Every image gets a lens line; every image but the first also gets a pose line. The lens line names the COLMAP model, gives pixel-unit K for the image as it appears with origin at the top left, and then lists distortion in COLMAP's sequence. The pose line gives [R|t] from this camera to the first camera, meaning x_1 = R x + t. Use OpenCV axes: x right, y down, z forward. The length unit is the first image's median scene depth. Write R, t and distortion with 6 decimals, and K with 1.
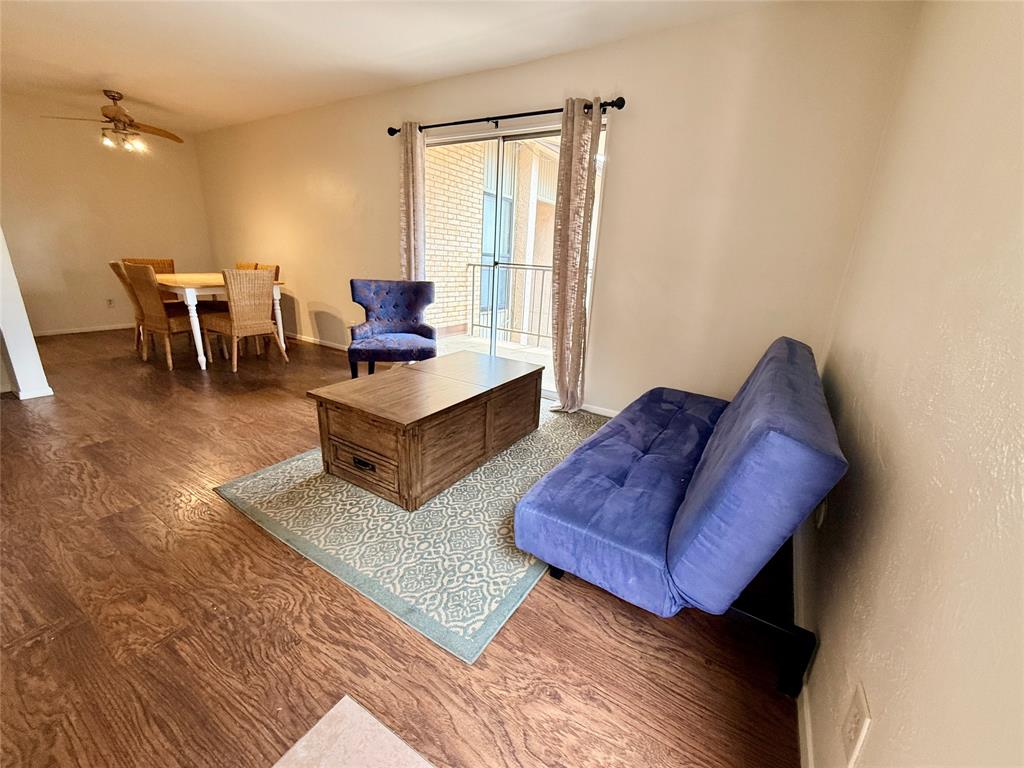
lens RADIAL K [[407.9, 0, 515.5], [0, 407.9, 369.4], [0, 0, 1]] dist [0.010811, -0.009201]
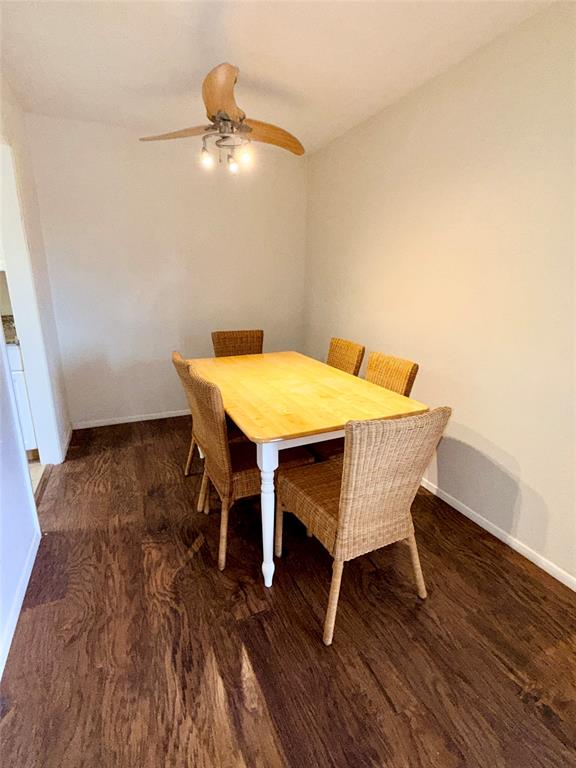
lens RADIAL K [[372.9, 0, 288.0], [0, 372.9, 384.0], [0, 0, 1]] dist [0.002004, 0.000671]
pose [[0.811134, 0.147132, -0.566051, -0.526450], [-0.163056, 0.986355, 0.022725, -0.251532], [0.561671, 0.073865, 0.824057, 0.623844]]
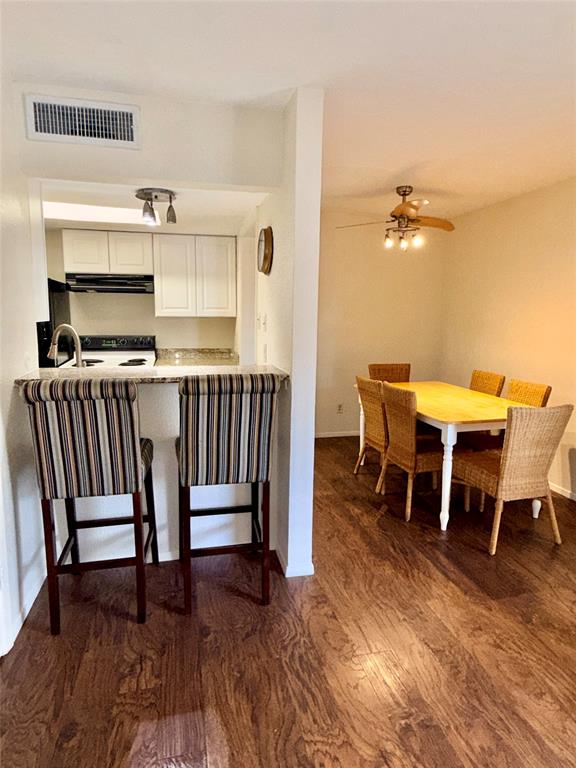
lens RADIAL K [[466.3, 0, 288.0], [0, 466.3, 384.0], [0, 0, 1]] dist [0.004018, 0.000348]
pose [[0.691349, 0.094449, -0.716321, -0.390490], [-0.202683, 0.976963, -0.066803, -0.141397], [0.693510, 0.191370, 0.694566, 0.193917]]
